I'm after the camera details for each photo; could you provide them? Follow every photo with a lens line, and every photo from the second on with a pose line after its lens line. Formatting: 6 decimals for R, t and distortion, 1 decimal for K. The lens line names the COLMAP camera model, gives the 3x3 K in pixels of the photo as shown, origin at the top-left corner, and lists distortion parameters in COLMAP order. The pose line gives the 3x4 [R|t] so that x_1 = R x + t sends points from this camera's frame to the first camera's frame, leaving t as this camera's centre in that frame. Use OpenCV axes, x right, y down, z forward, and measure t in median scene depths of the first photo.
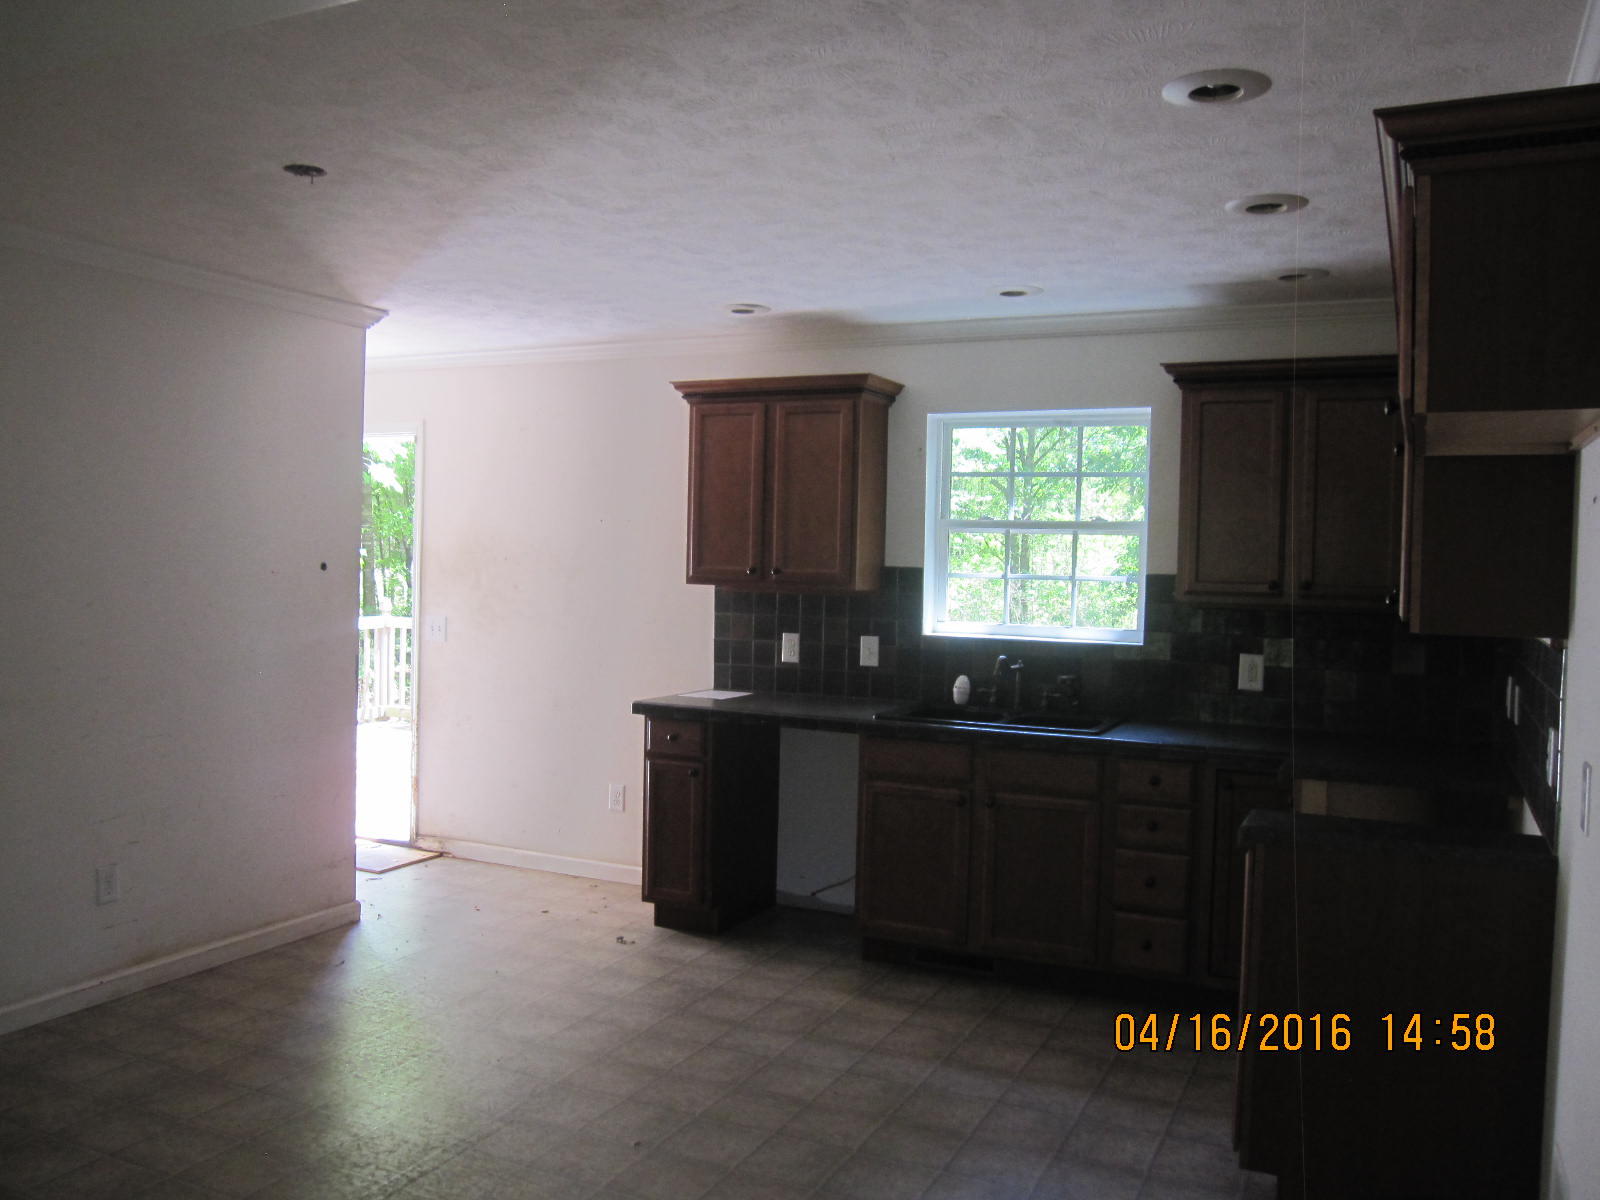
lens RADIAL K [[1318.7, 0, 801.3], [0, 1318.7, 600.9], [0, 0, 1]] dist [-0.061504, -0.002118]
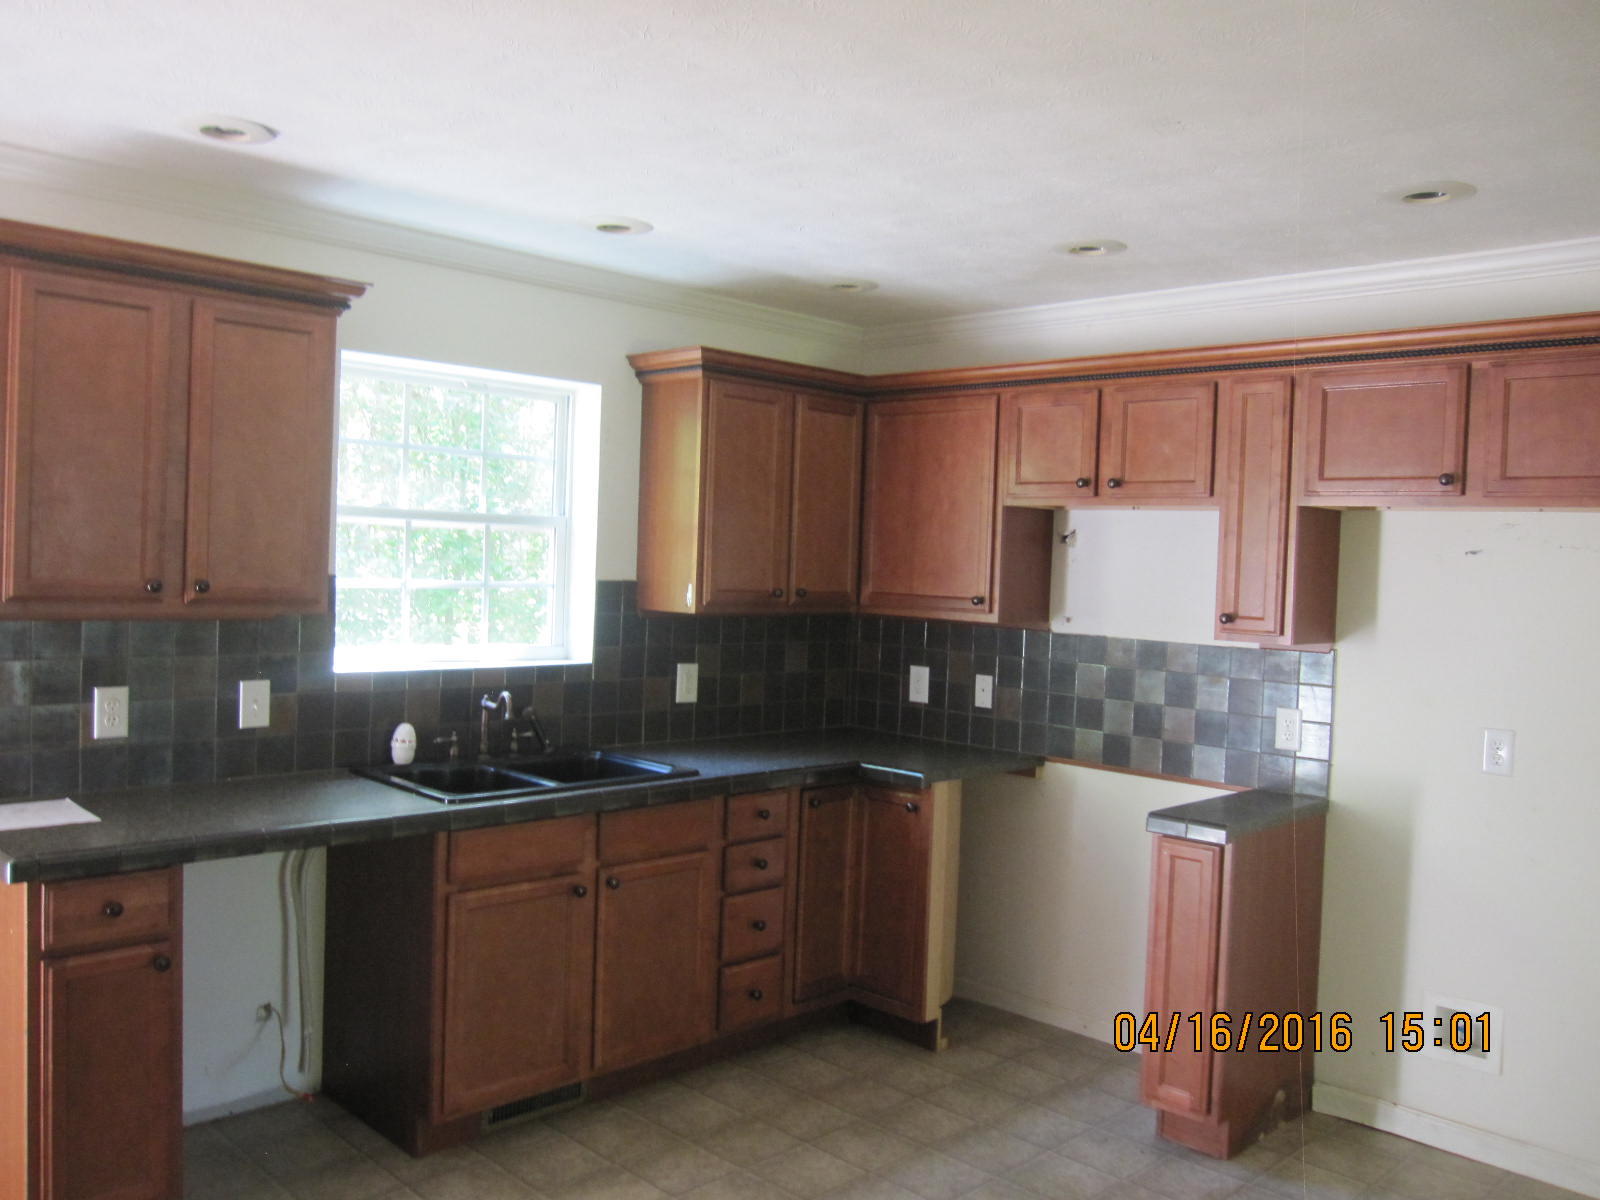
lens RADIAL K [[1318.7, 0, 802.0], [0, 1318.7, 600.0], [0, 0, 1]] dist [-0.061504, -0.002118]
pose [[0.324920, -0.039357, 0.944922, -0.483211], [0.000619, 0.999142, 0.041403, -0.040737], [-0.945741, -0.012868, 0.324666, 0.567803]]
